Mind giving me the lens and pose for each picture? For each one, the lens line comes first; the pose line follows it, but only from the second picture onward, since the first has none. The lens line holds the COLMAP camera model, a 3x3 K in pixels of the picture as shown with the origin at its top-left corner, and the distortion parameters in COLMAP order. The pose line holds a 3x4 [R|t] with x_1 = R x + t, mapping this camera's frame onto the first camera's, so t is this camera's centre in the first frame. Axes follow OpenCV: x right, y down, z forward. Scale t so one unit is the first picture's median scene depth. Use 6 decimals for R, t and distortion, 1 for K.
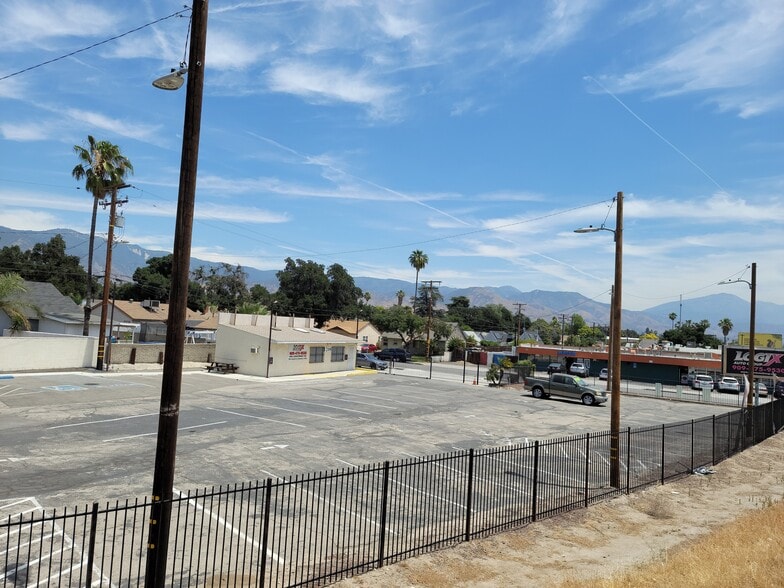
lens RADIAL K [[509.8, 0, 393.5], [0, 509.8, 279.7], [0, 0, 1]] dist [0.004075, -0.001315]
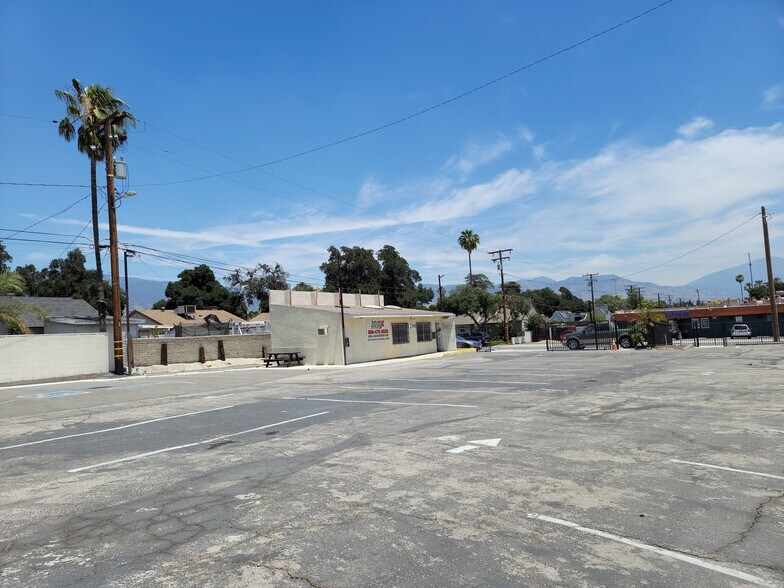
lens RADIAL K [[528.0, 0, 392.0], [0, 528.0, 294.0], [0, 0, 1]] dist [0.013463, -0.013509]
pose [[0.989442, -0.123213, -0.076304, -0.091835], [0.125057, 0.991951, 0.019855, 0.069191], [0.073243, -0.029188, 0.996887, 0.208683]]
